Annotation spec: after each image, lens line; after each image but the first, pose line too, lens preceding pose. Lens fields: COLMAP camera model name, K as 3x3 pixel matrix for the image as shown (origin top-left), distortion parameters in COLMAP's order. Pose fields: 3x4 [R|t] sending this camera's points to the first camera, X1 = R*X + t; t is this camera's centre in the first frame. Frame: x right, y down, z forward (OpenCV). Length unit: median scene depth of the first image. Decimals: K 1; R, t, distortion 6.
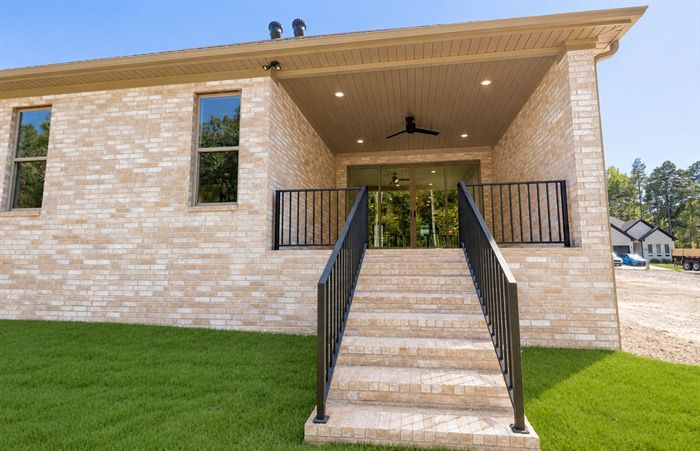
lens RADIAL K [[334.7, 0, 349.1], [0, 334.7, 222.3], [0, 0, 1]] dist [0.005182, -0.002114]
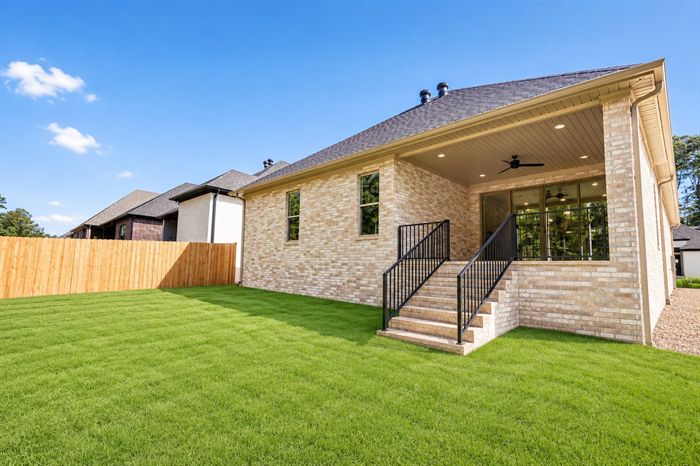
lens RADIAL K [[326.3, 0, 350.6], [0, 326.3, 233.9], [0, 0, 1]] dist [-0.022815, -0.001460]
pose [[0.825533, -0.042880, -0.562722, 0.487072], [0.042920, 0.998992, -0.013160, -0.042528], [0.562719, -0.013288, 0.826542, -0.484031]]
